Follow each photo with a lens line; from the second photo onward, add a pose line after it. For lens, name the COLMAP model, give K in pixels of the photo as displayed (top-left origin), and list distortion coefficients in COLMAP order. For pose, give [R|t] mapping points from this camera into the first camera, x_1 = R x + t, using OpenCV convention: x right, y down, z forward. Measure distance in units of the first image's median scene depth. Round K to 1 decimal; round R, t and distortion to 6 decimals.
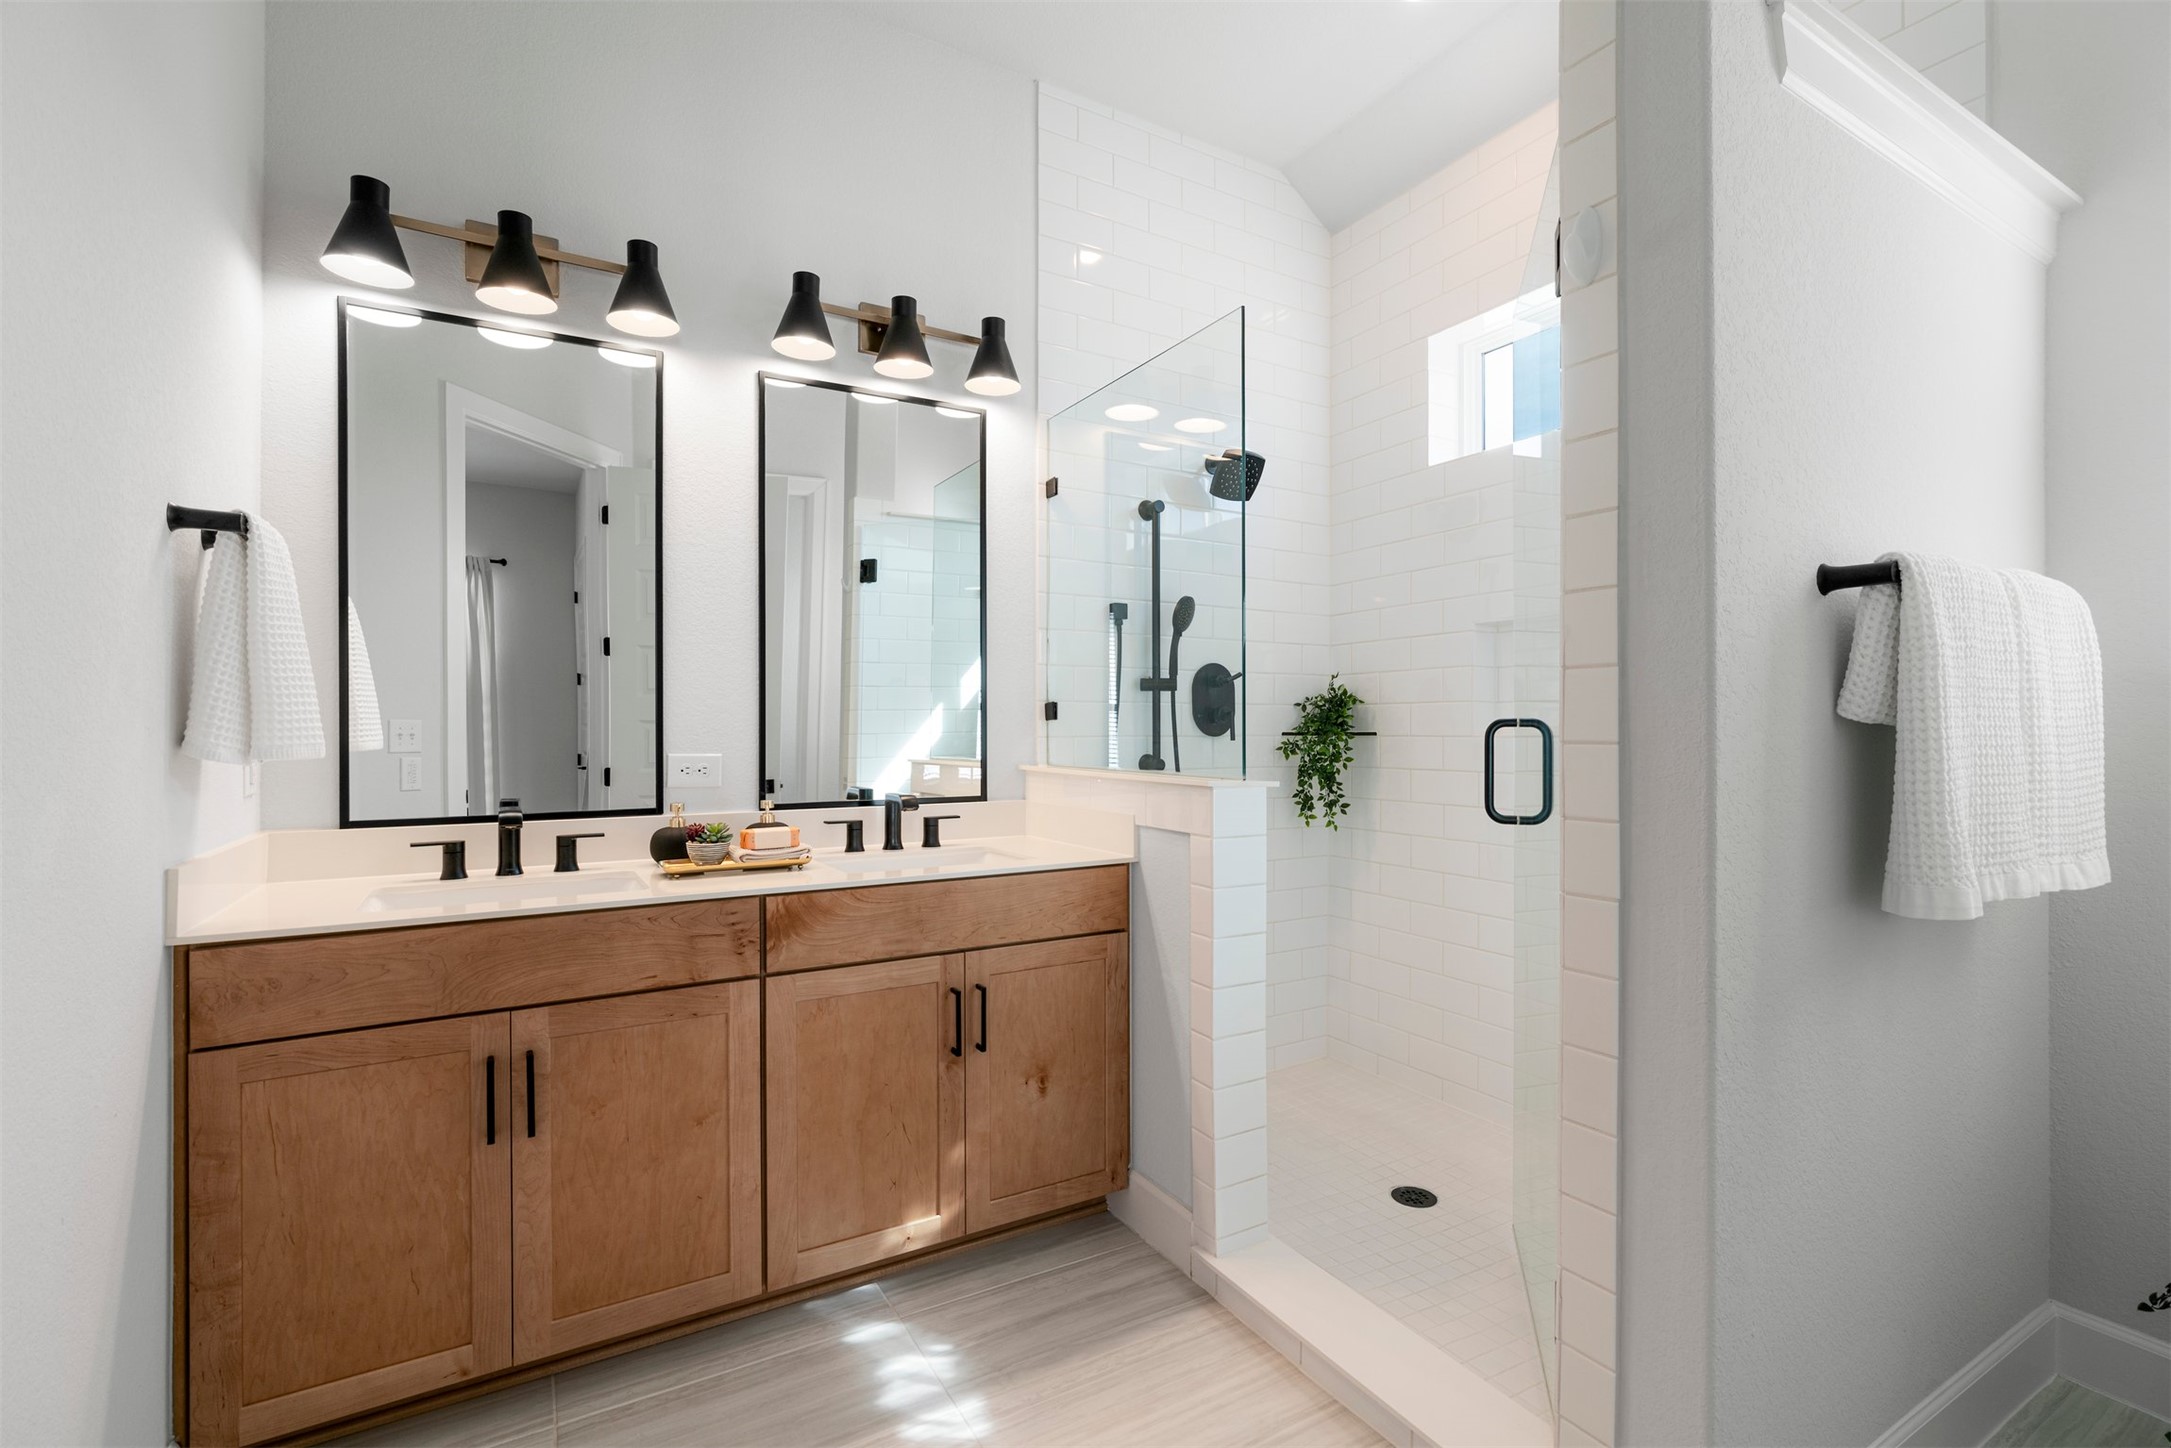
lens RADIAL K [[985.6, 0, 1085.5], [0, 985.6, 724.0], [0, 0, 1]] dist [-0.003195, -0.000049]
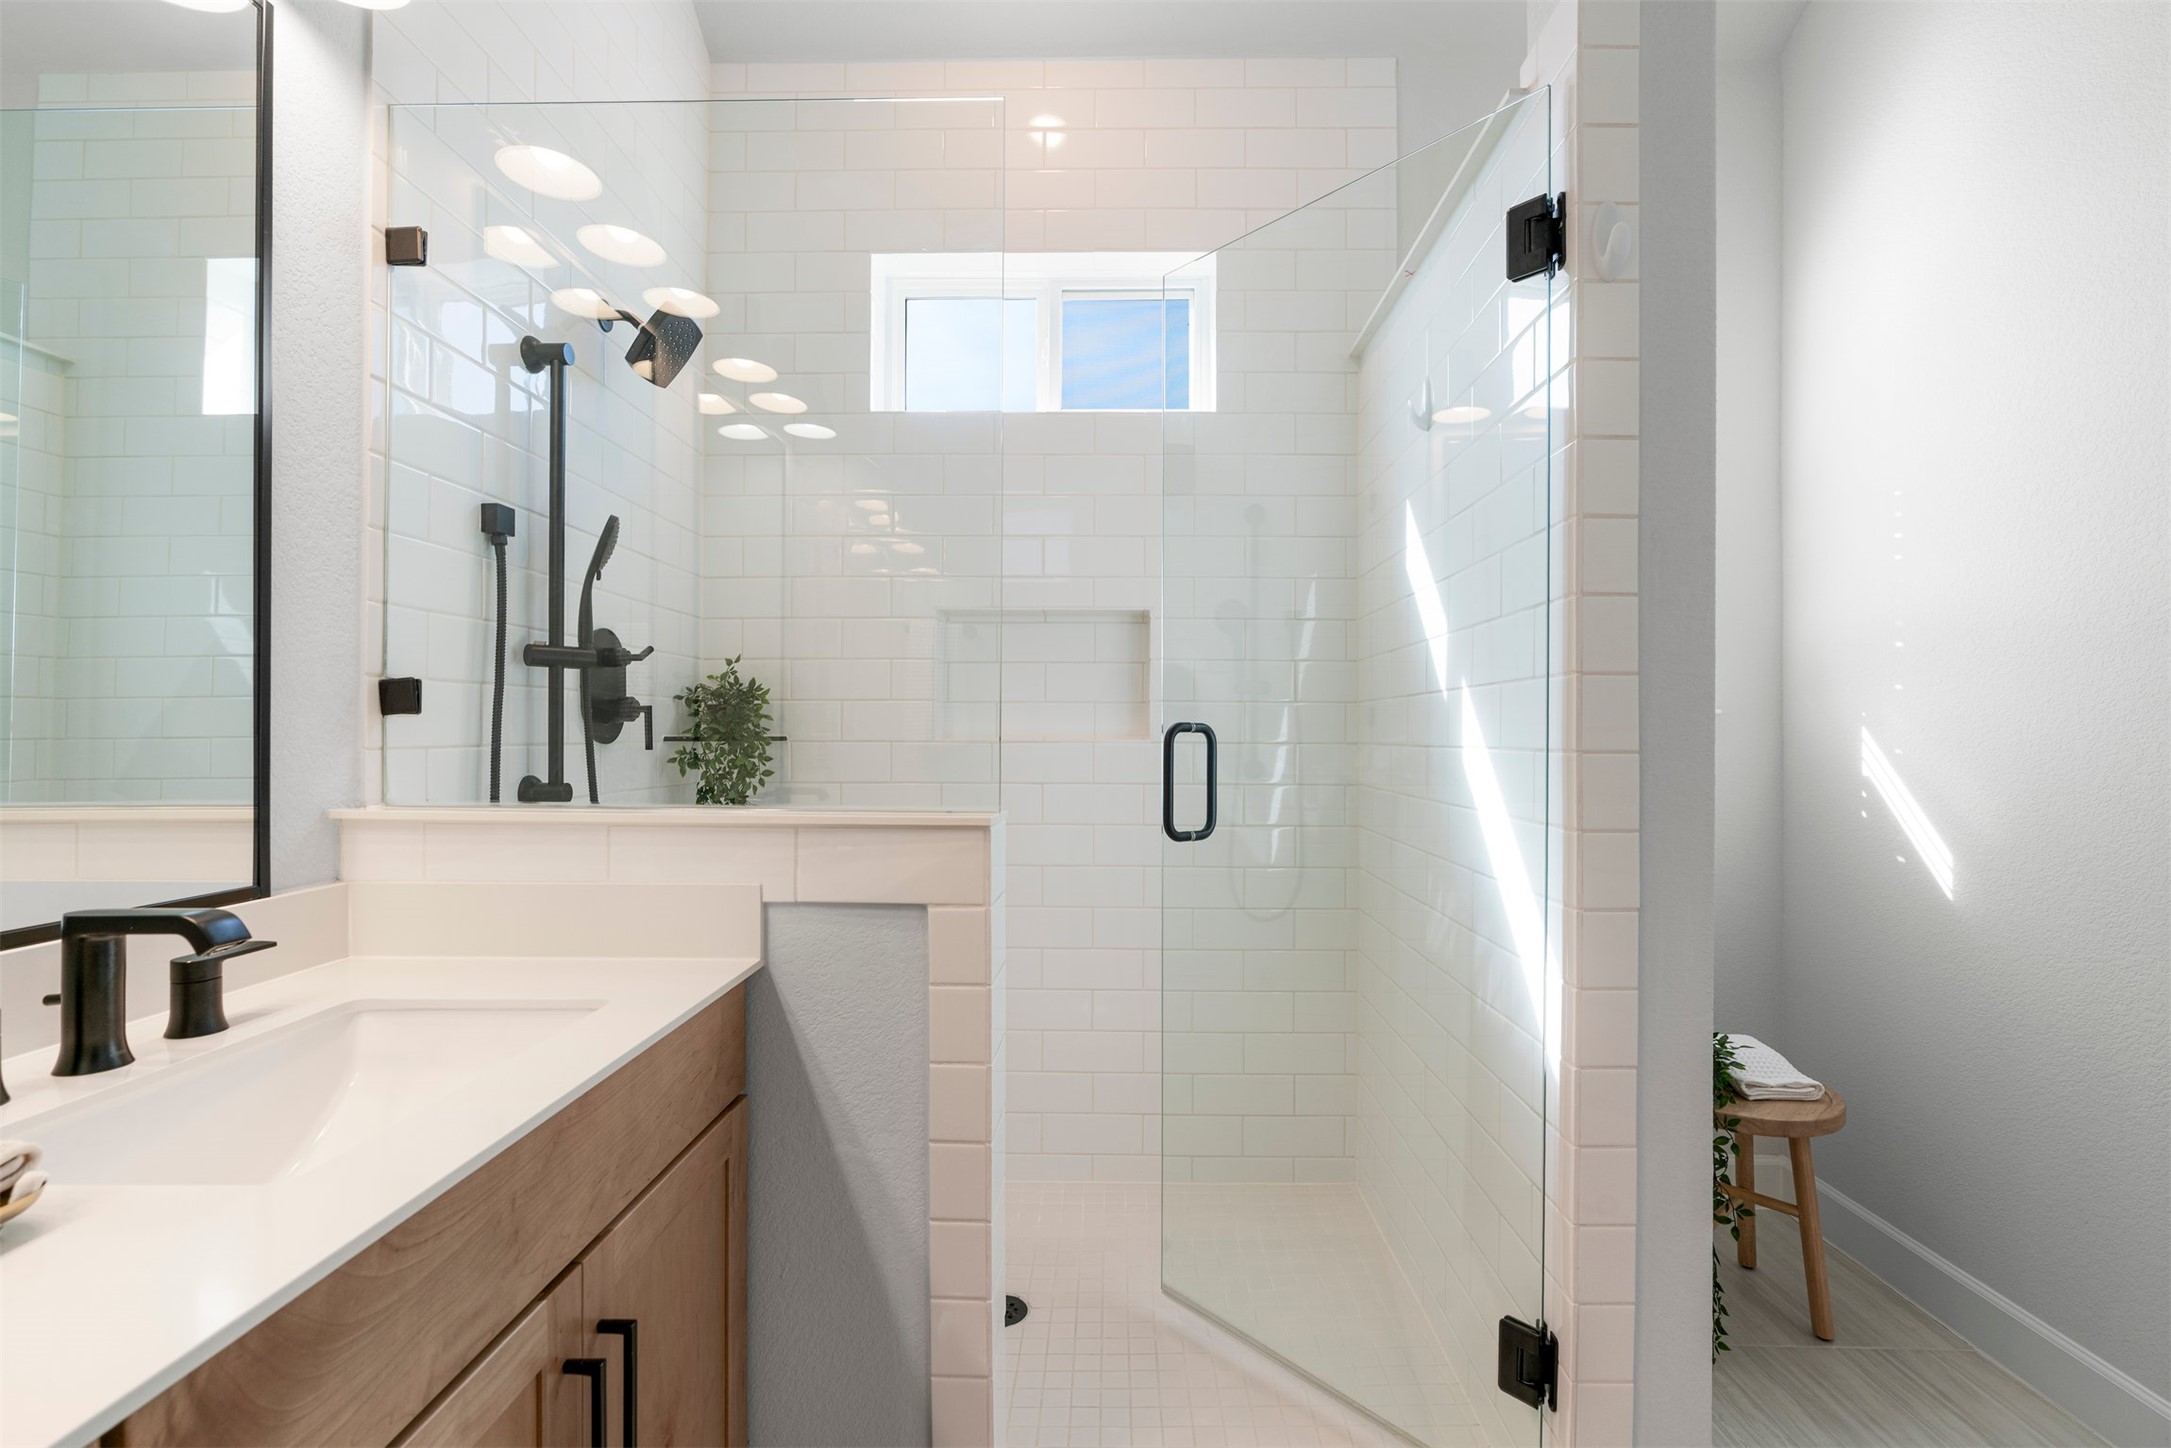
lens RADIAL K [[985.6, 0, 1085.5], [0, 985.6, 724.0], [0, 0, 1]] dist [-0.003195, -0.000049]
pose [[0.514590, 0.009528, 0.857383, -0.270060], [-0.008637, 0.999945, -0.005928, 0.000973], [-0.857393, -0.004355, 0.514644, 0.432040]]
